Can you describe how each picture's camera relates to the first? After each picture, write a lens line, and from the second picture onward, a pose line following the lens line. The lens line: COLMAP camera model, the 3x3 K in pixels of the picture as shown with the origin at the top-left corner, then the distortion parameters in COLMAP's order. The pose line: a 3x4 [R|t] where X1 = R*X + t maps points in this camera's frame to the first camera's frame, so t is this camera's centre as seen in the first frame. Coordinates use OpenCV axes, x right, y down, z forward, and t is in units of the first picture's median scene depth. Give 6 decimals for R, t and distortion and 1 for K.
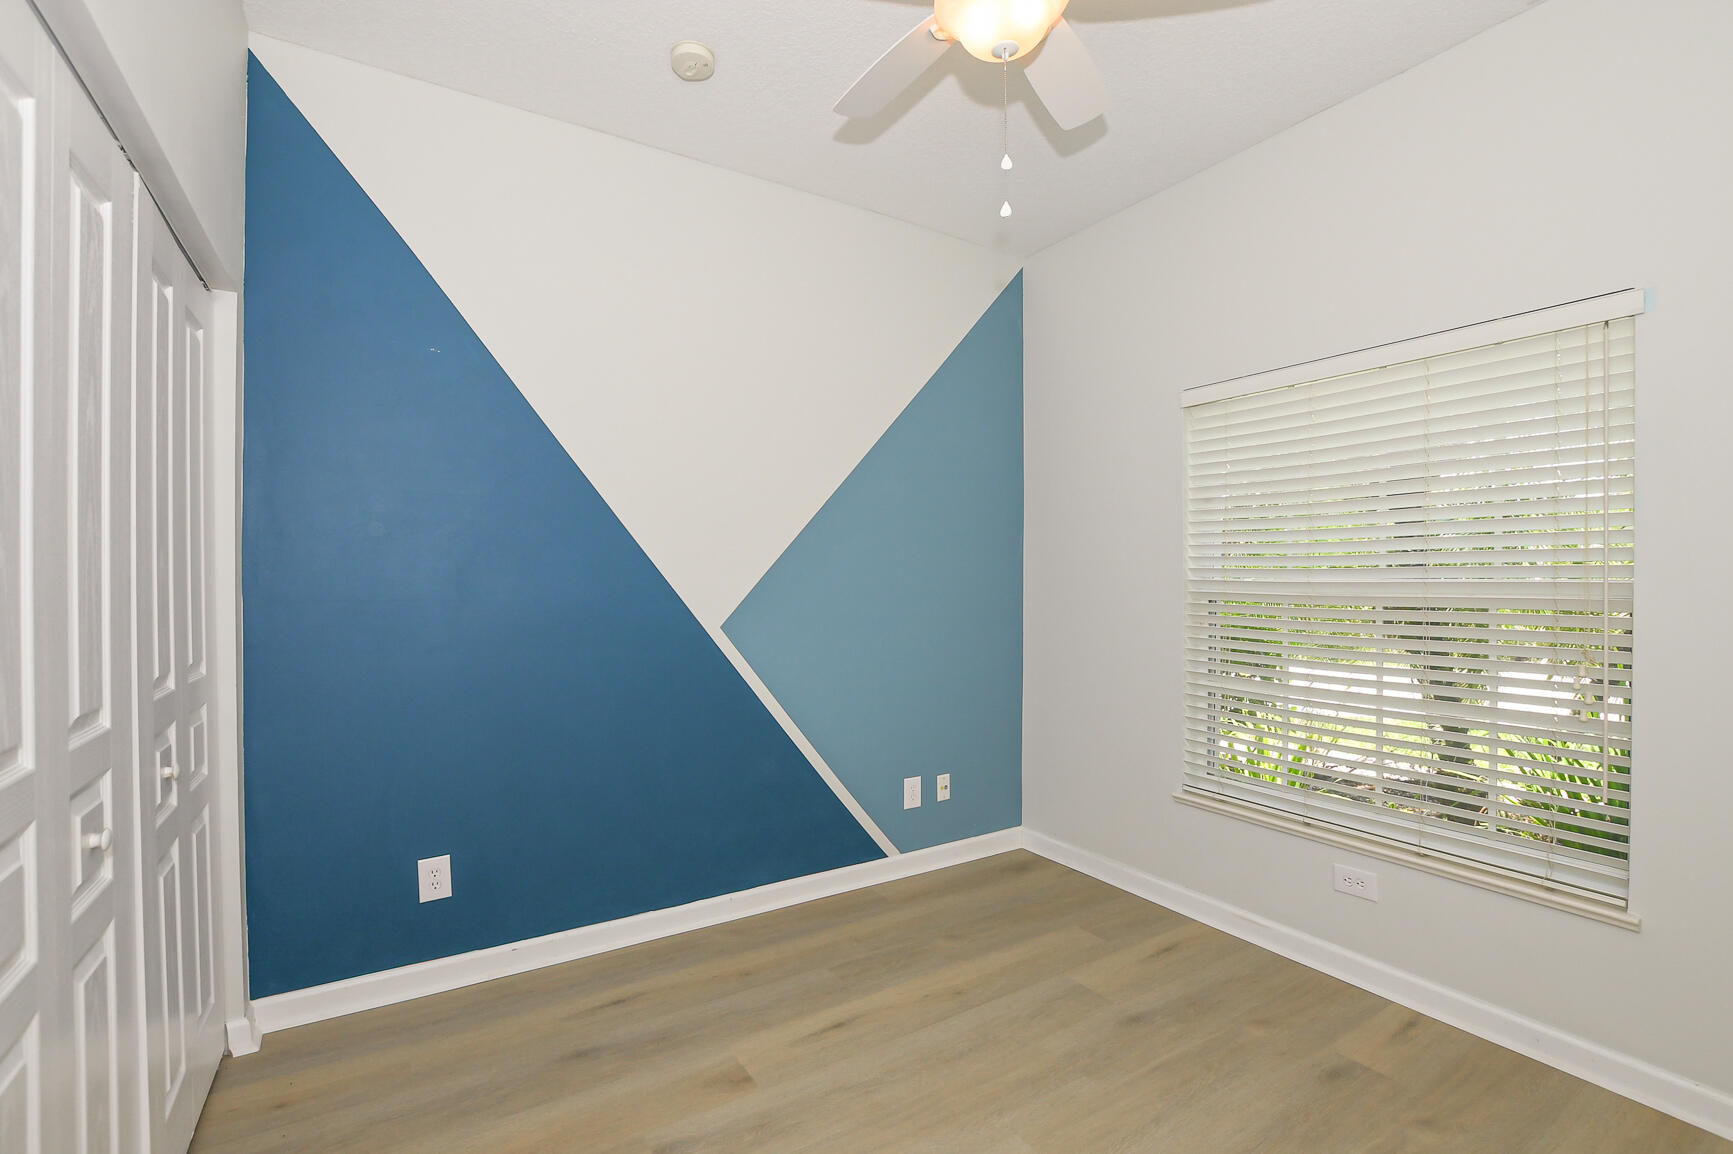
lens RADIAL K [[779.4, 0, 866.5], [0, 779.4, 577.0], [0, 0, 1]] dist [-0.023893, 0.001220]
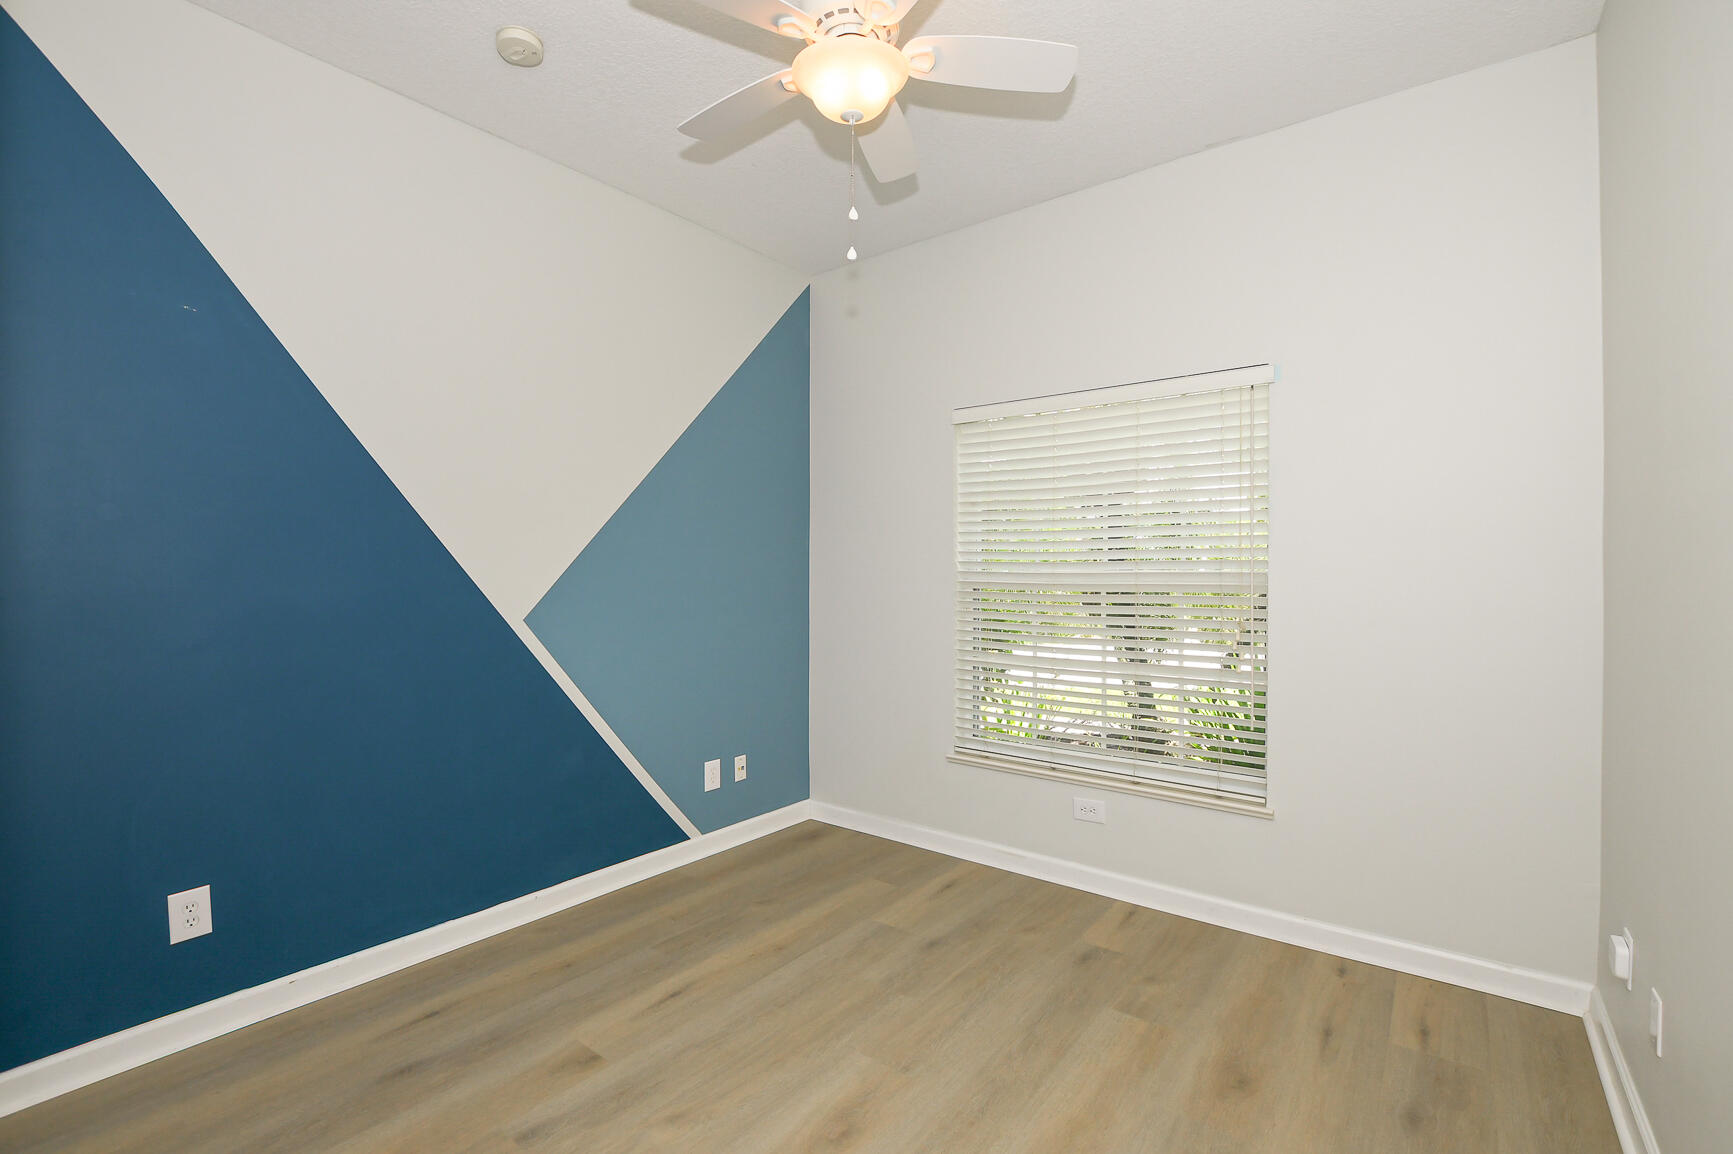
lens RADIAL K [[775.4, 0, 873.8], [0, 775.4, 567.4], [0, 0, 1]] dist [-0.022260, 0.000917]
pose [[0.939938, 0.001096, 0.341343, -0.129720], [0.000313, 0.999992, -0.004073, 0.003243], [-0.341344, 0.003936, 0.939930, -0.072297]]
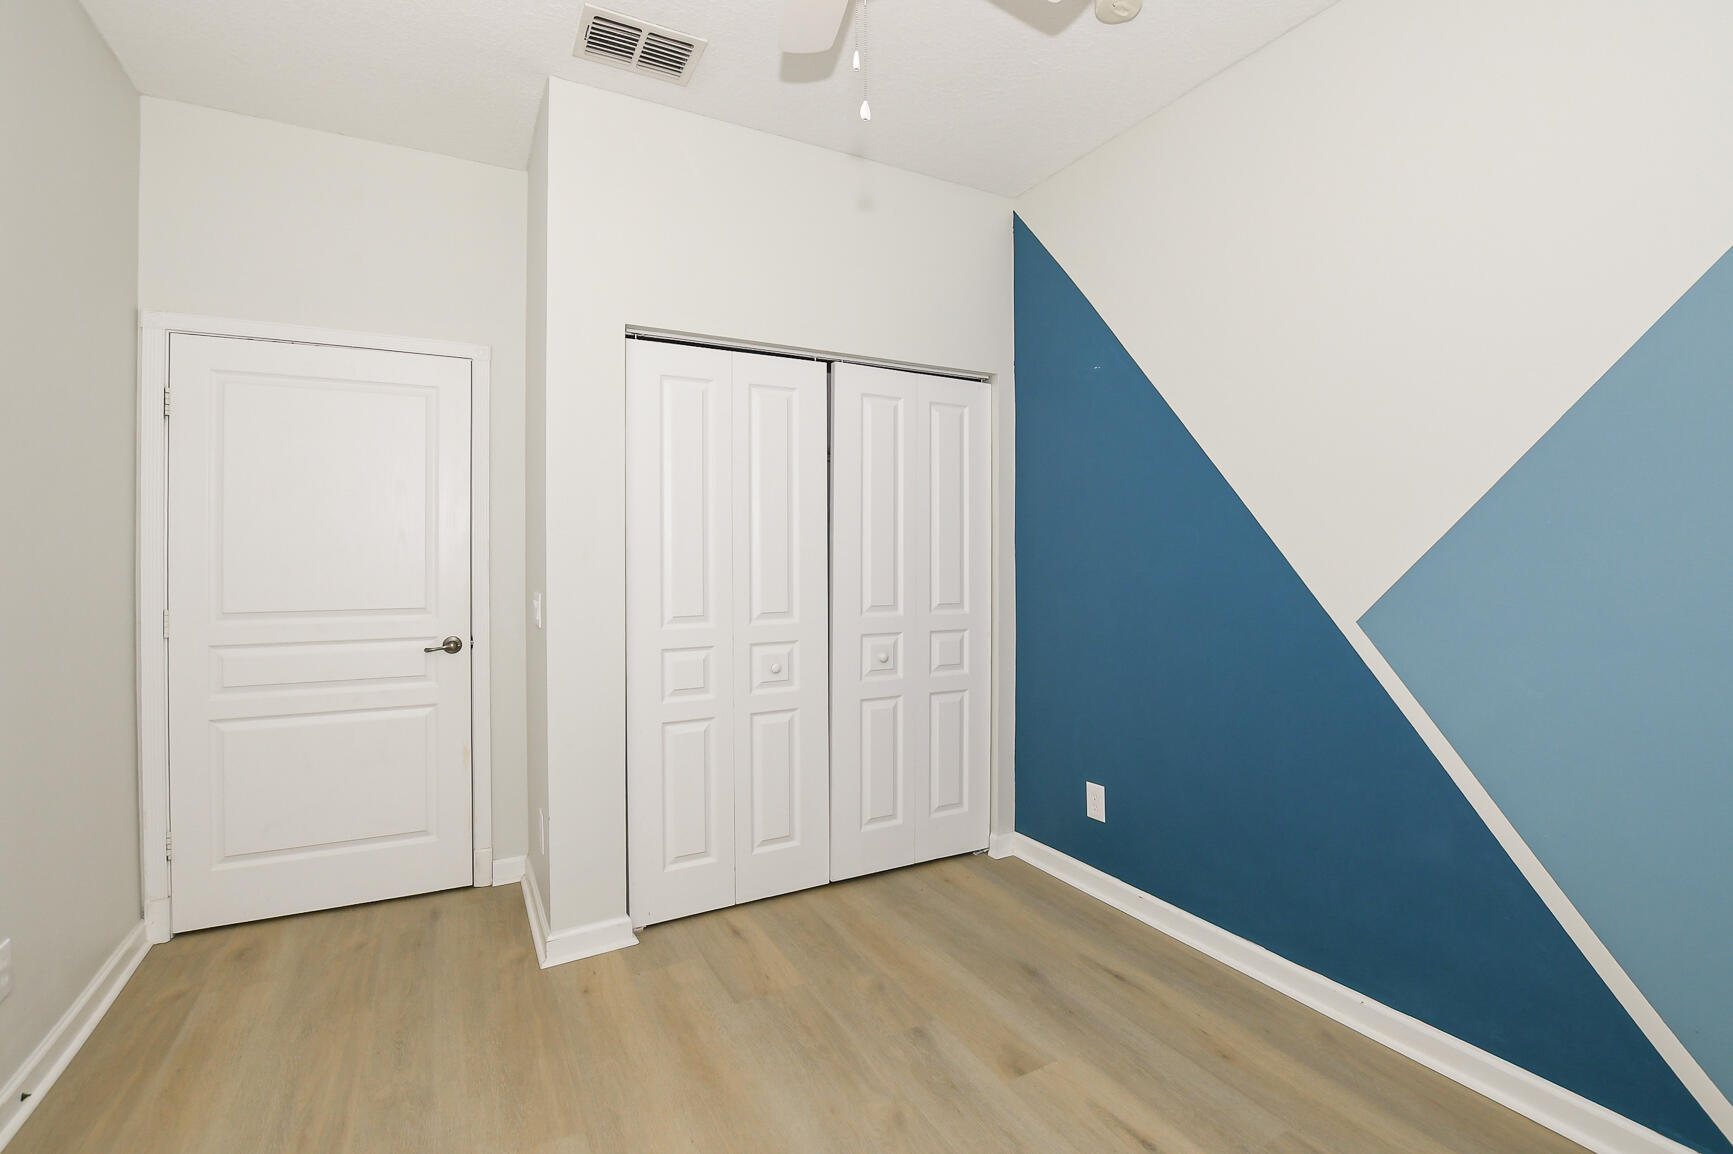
lens RADIAL K [[768.7, 0, 865.0], [0, 768.7, 579.5], [0, 0, 1]] dist [-0.033759, 0.006272]
pose [[-0.059930, 0.031057, -0.997719, 0.652420], [-0.003446, 0.999503, 0.031319, 0.006941], [0.998197, 0.005315, -0.059793, 0.718386]]
